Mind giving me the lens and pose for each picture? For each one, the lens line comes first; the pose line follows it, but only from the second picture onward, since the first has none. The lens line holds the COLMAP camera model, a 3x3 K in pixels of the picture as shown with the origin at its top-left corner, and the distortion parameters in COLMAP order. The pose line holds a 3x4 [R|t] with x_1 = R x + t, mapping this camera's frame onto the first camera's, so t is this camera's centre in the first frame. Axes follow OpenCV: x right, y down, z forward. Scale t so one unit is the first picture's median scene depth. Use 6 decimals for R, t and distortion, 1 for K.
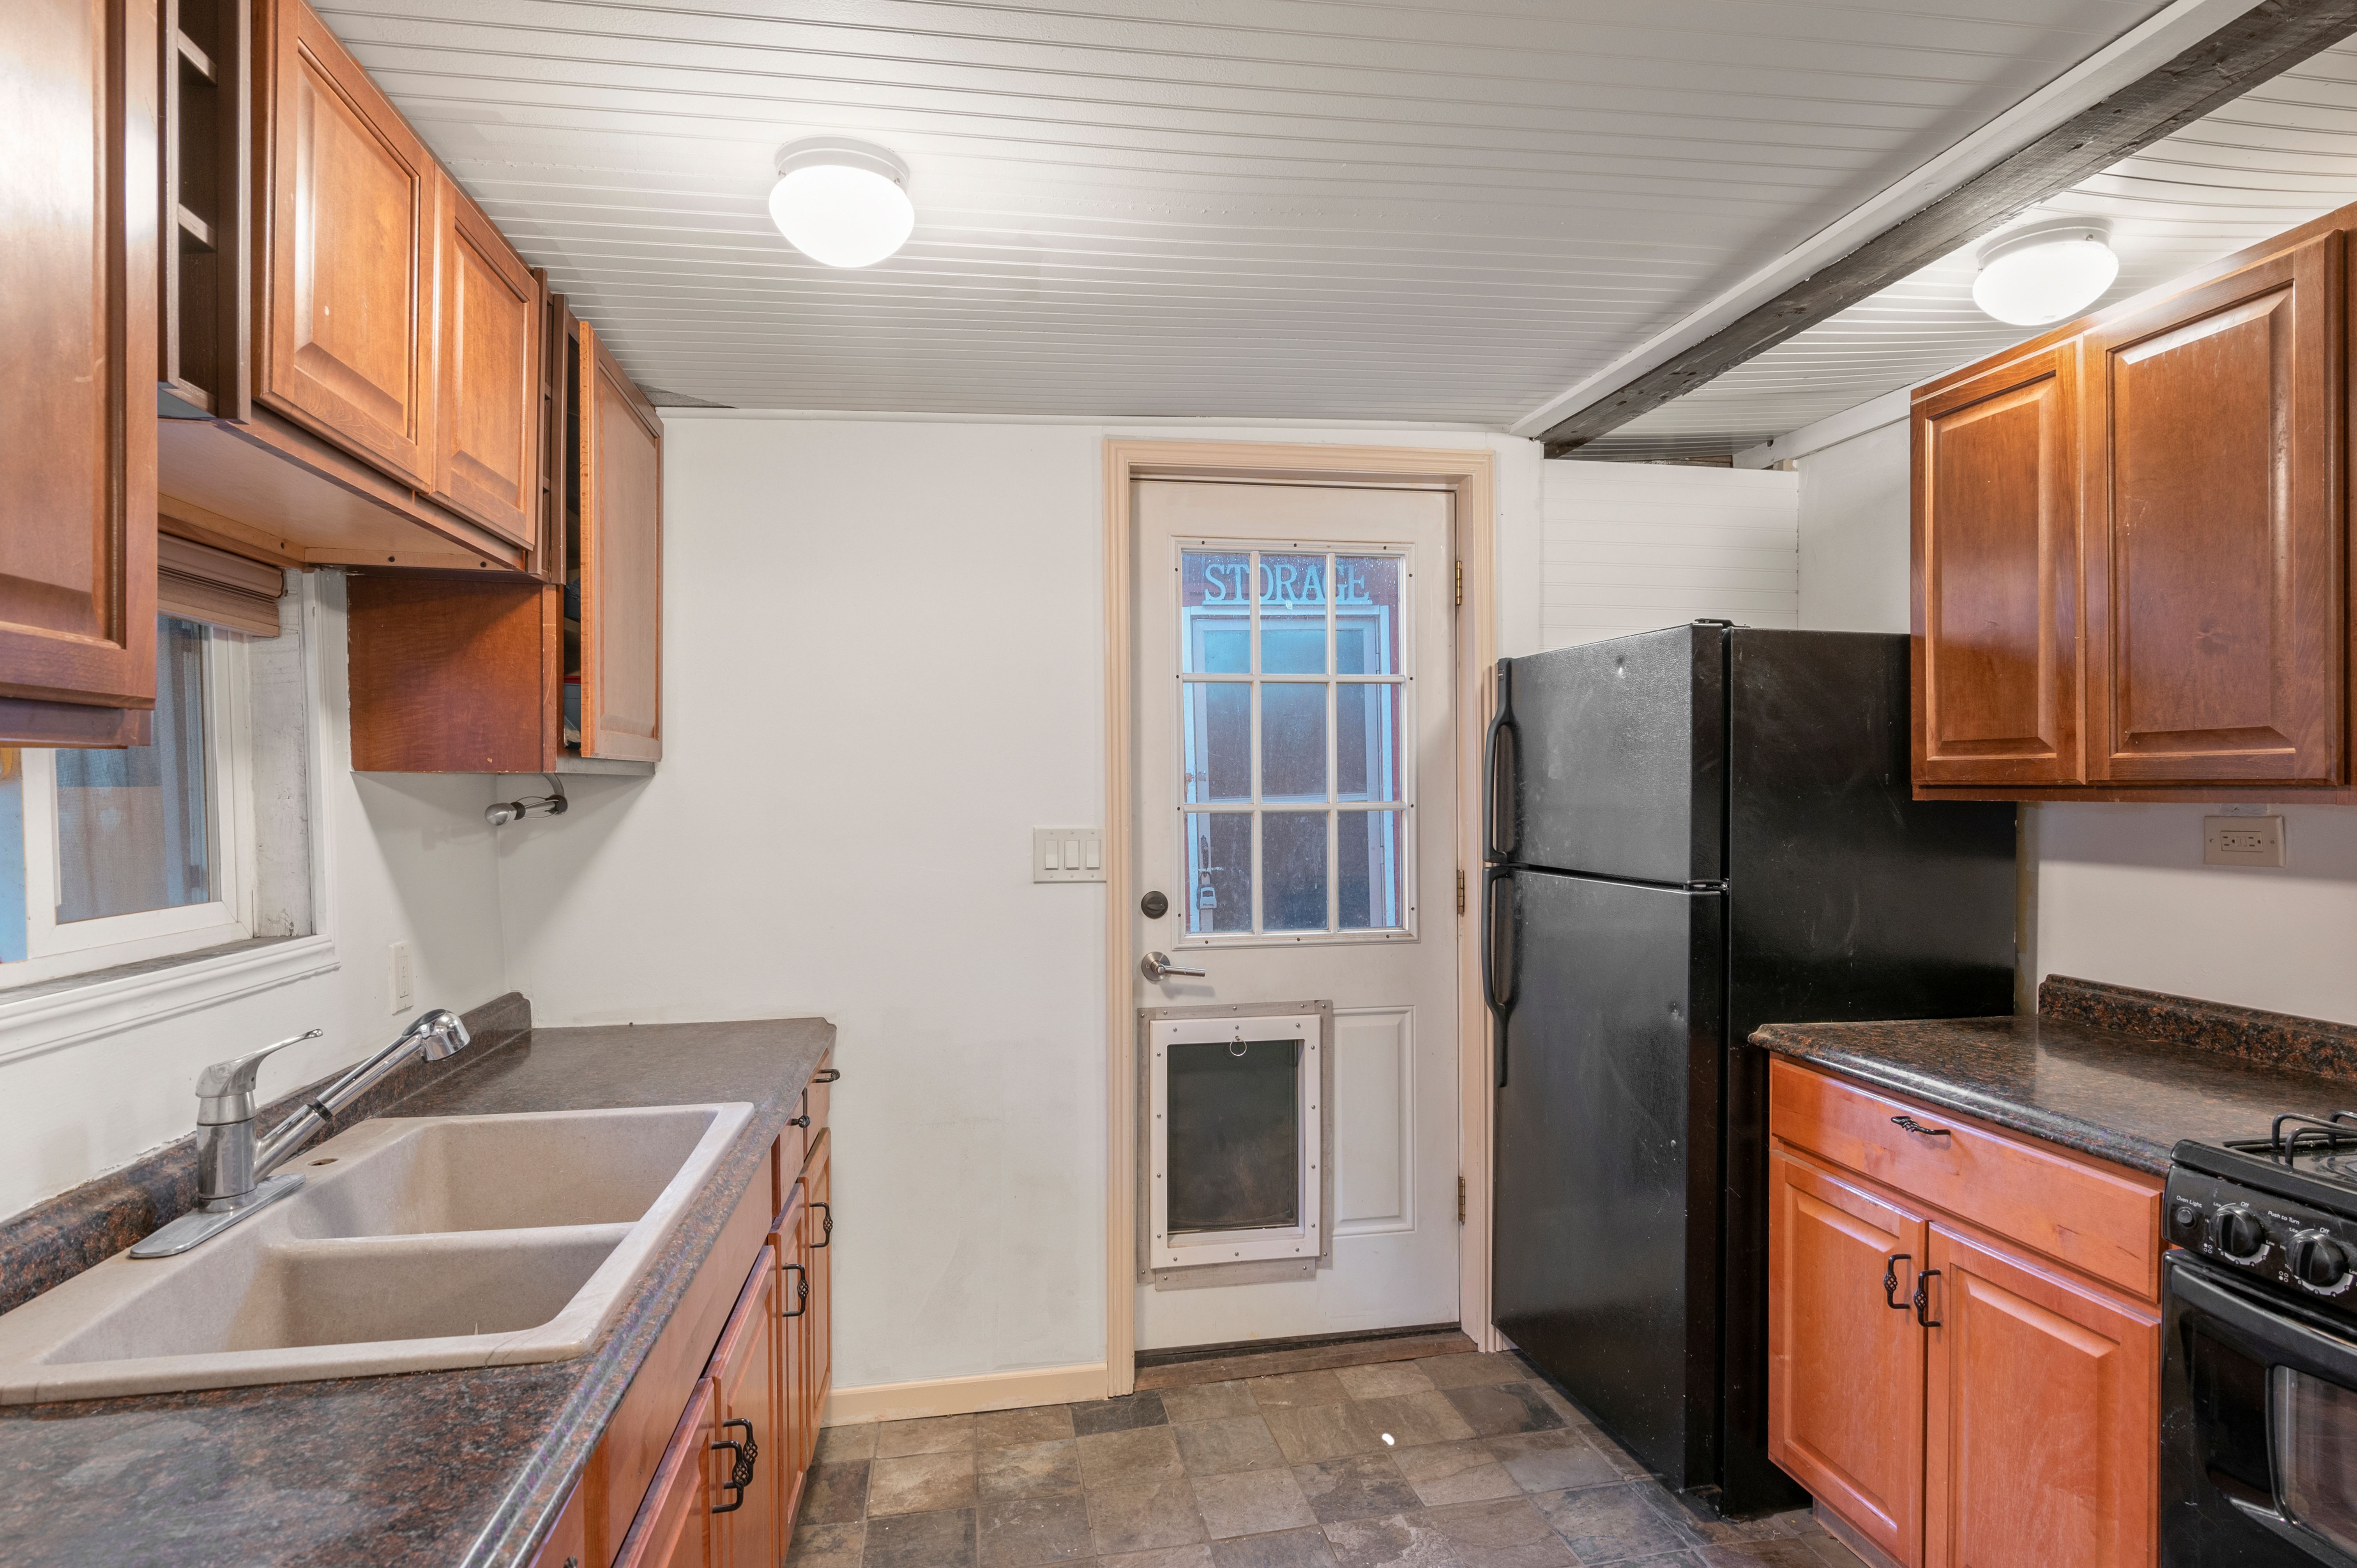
lens RADIAL K [[1158.9, 0, 1169.3], [0, 1158.9, 783.1], [0, 0, 1]] dist [-0.000293, -0.000384]
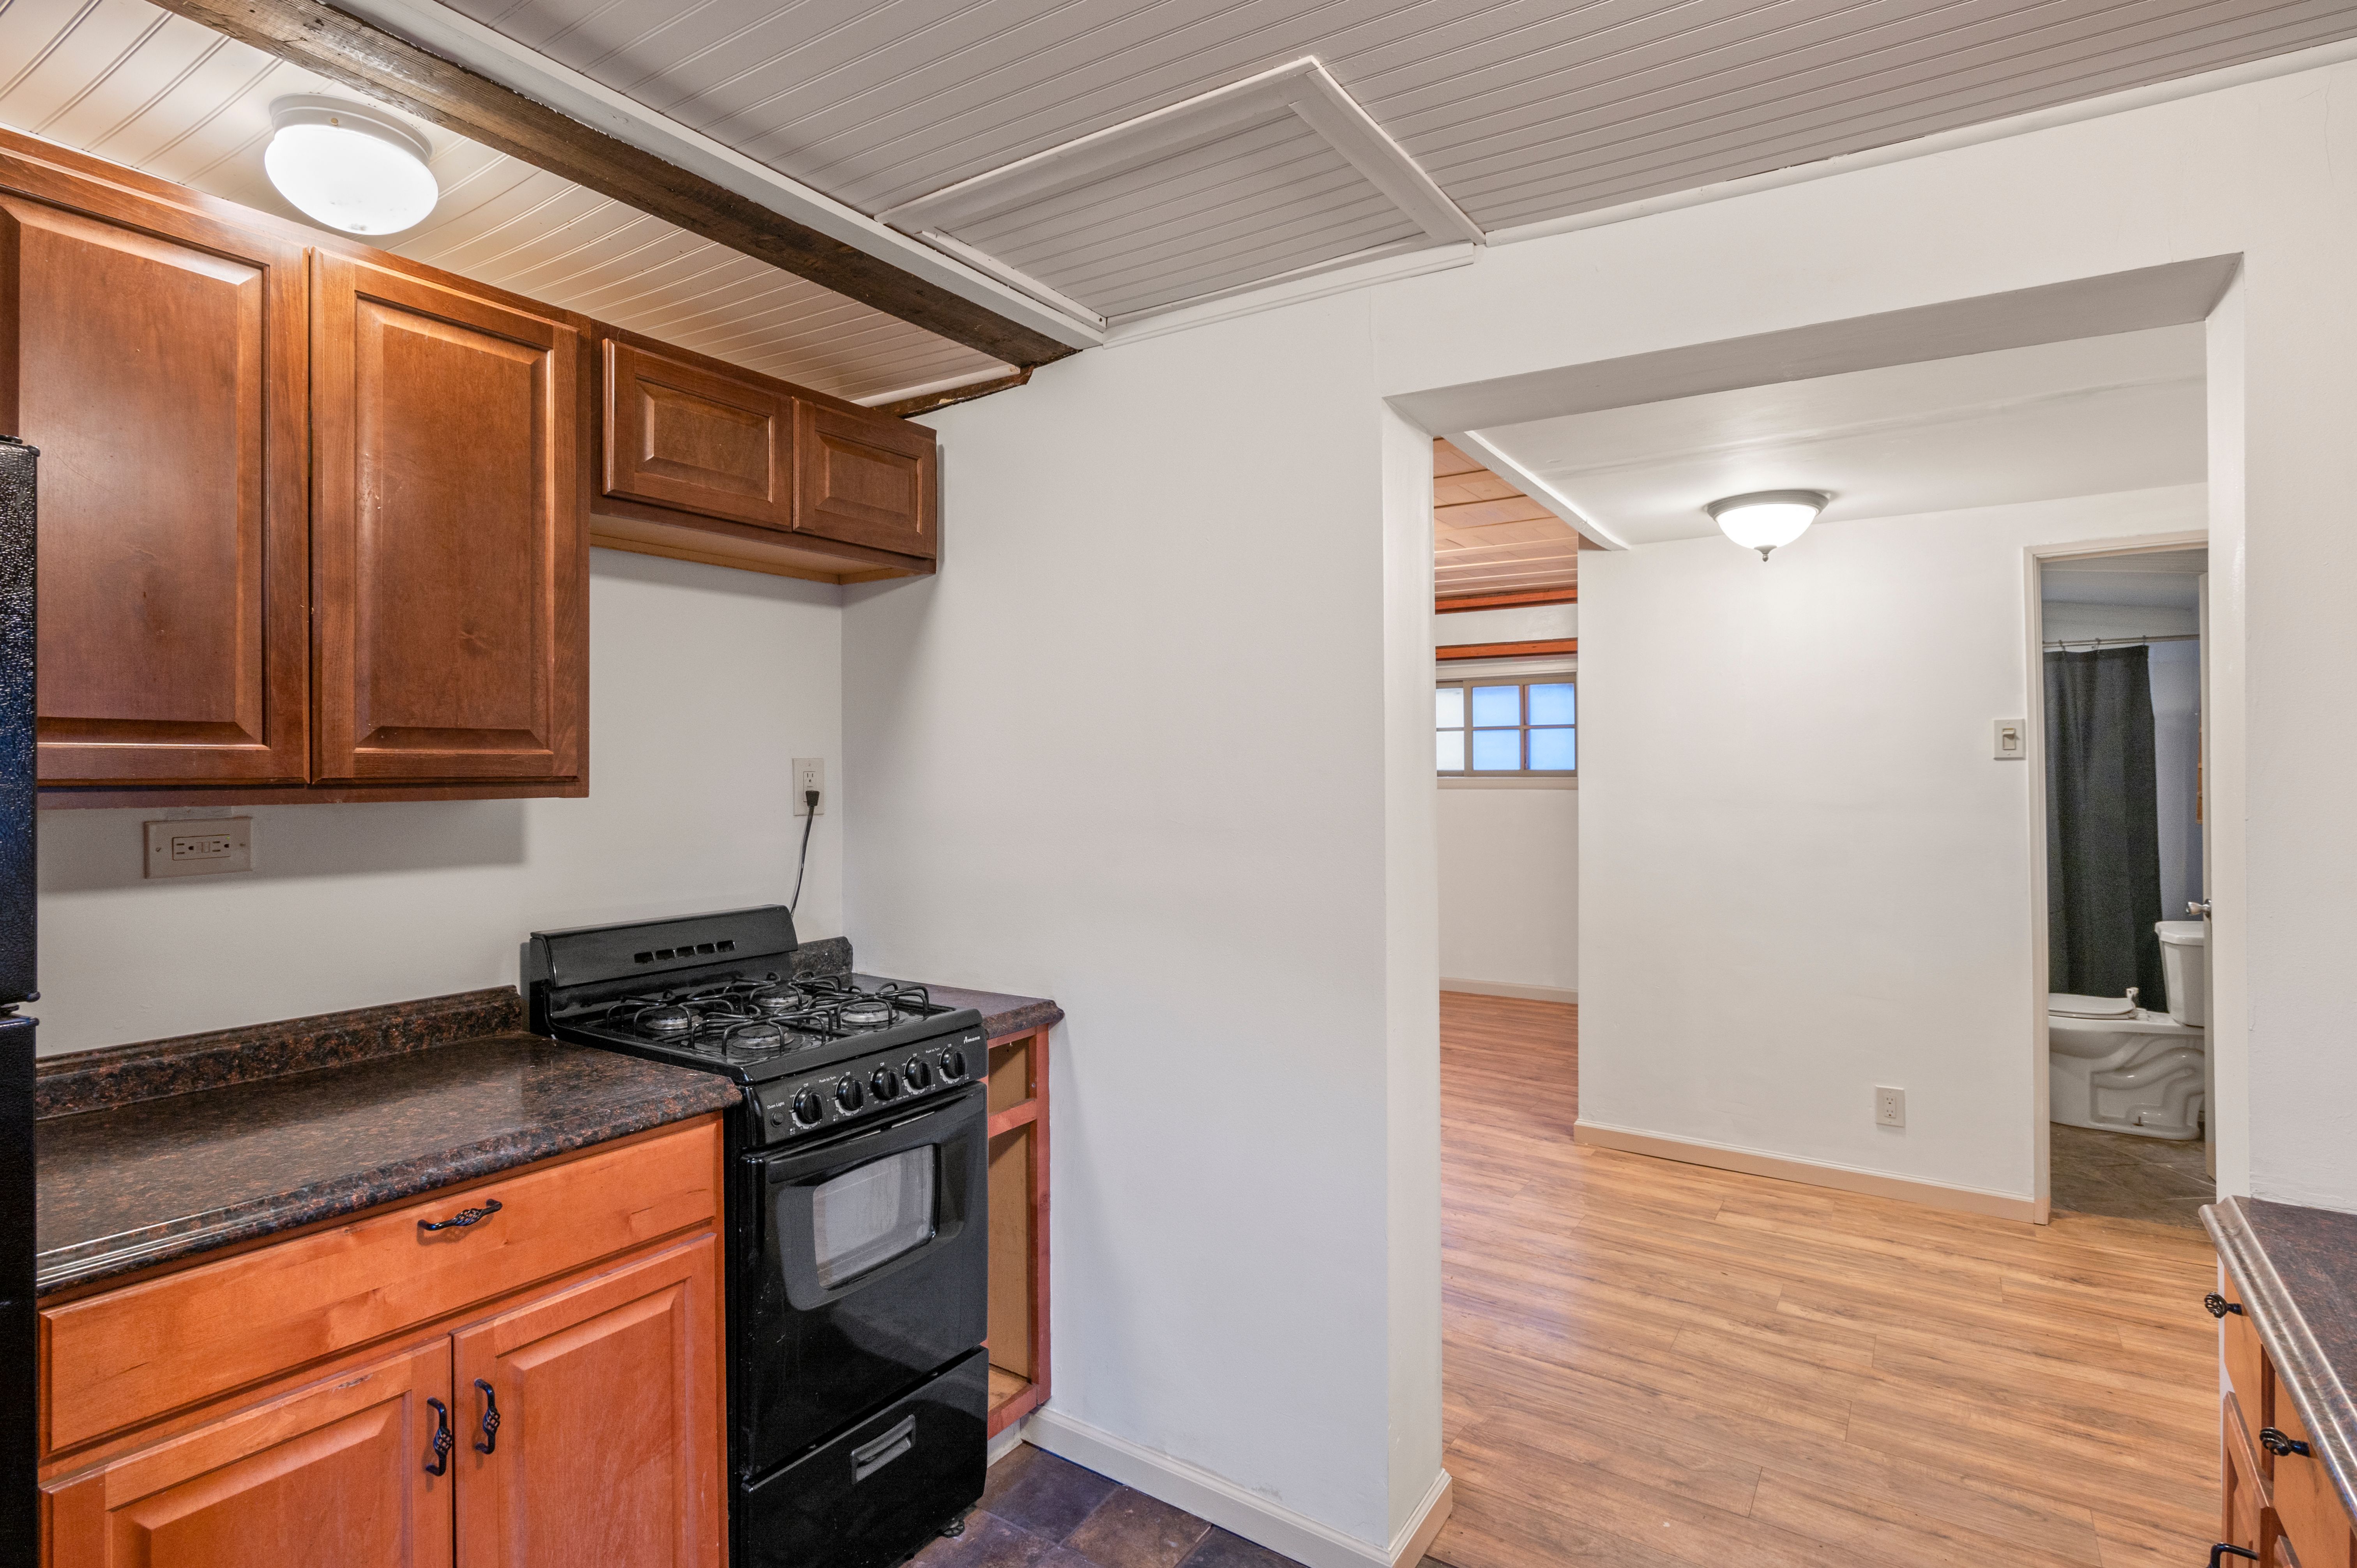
lens RADIAL K [[1158.9, 0, 1169.3], [0, 1158.9, 783.1], [0, 0, 1]] dist [-0.000293, -0.000384]
pose [[-0.712555, -0.002421, 0.701612, -0.253034], [0.004081, 0.999963, 0.007595, -0.002975], [-0.701604, 0.008275, -0.712519, 1.239208]]
